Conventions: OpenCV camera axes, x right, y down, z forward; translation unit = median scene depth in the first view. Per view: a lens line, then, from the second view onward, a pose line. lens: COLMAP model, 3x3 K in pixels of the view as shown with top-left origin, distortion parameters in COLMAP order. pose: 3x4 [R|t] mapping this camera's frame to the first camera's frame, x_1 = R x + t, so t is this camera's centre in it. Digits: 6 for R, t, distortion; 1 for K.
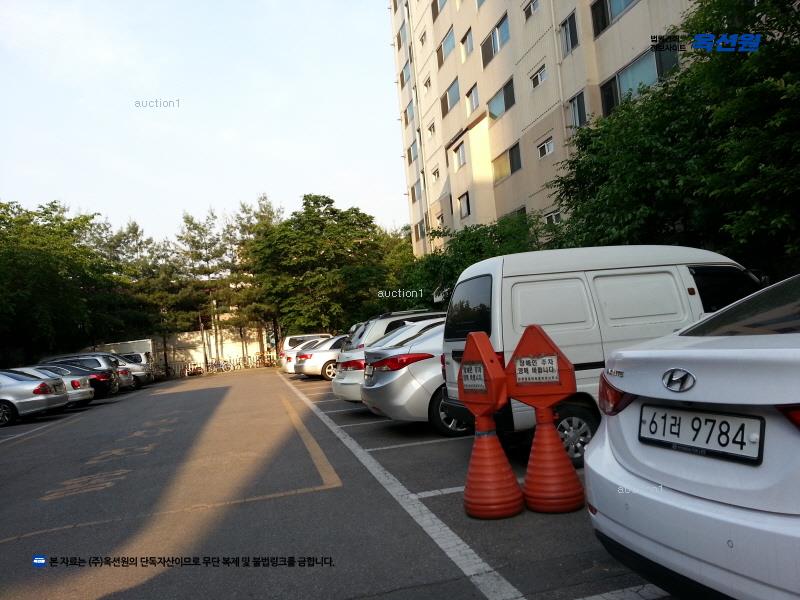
lens RADIAL K [[651.6, 0, 400.0], [0, 651.6, 300.0], [0, 0, 1]] dist [0.103134, -0.206710]
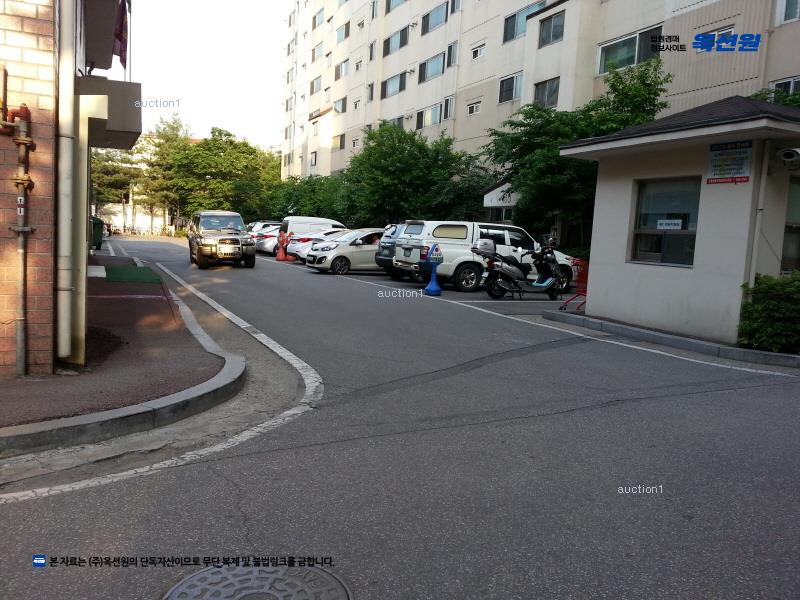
lens RADIAL K [[651.6, 0, 400.0], [0, 651.6, 300.0], [0, 0, 1]] dist [0.103134, -0.206710]
pose [[0.967694, 0.126456, 0.218124, -0.007879], [-0.157210, 0.978985, 0.129894, -0.034559], [-0.197114, -0.159989, 0.967238, -0.626952]]
